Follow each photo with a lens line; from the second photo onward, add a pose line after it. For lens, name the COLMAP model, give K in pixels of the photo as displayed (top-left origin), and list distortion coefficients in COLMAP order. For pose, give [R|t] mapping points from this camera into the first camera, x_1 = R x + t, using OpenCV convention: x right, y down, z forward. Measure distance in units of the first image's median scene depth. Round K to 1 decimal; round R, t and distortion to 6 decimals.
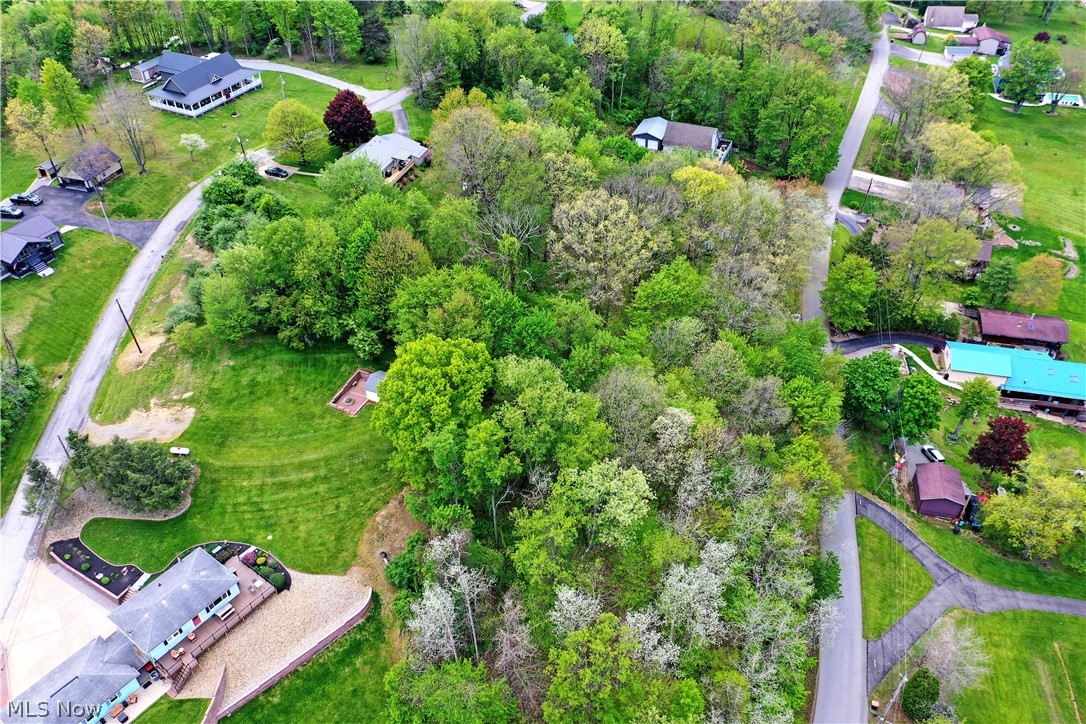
lens RADIAL K [[863.4, 0, 540.2], [0, 863.4, 360.5], [0, 0, 1]] dist [0.026164, -0.006018]
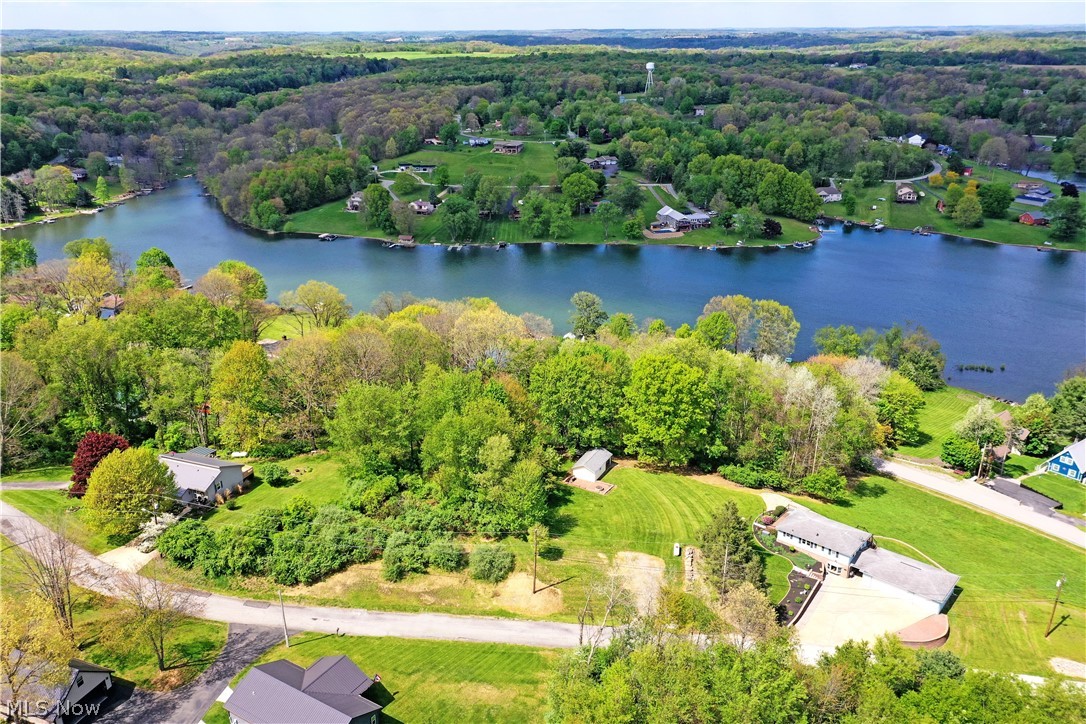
lens RADIAL K [[863.4, 0, 540.2], [0, 863.4, 360.5], [0, 0, 1]] dist [0.026164, -0.006018]
pose [[0.043910, -0.337422, 0.940329, -1.114568], [0.630852, 0.739207, 0.235794, -0.358678], [-0.774660, 0.582854, 0.245322, 0.585898]]
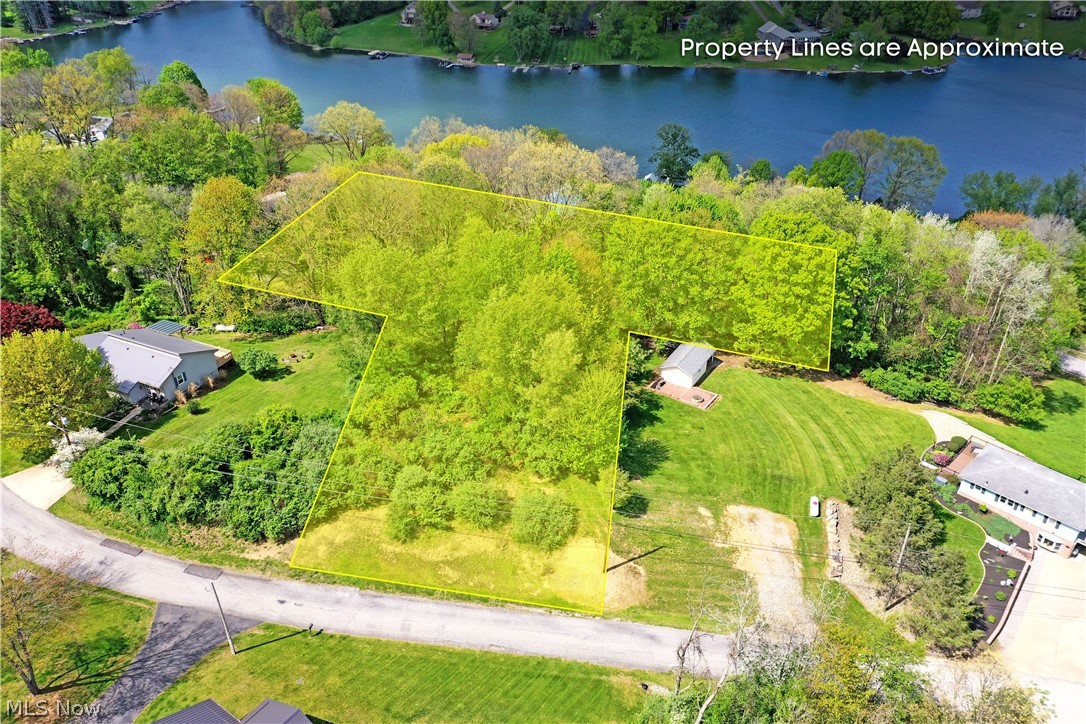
lens RADIAL K [[863.4, 0, 540.2], [0, 863.4, 360.5], [0, 0, 1]] dist [0.026164, -0.006018]
pose [[0.126952, -0.502466, 0.855226, -0.832257], [0.628908, 0.707517, 0.322326, -0.307851], [-0.767044, 0.496938, 0.405826, 0.658170]]
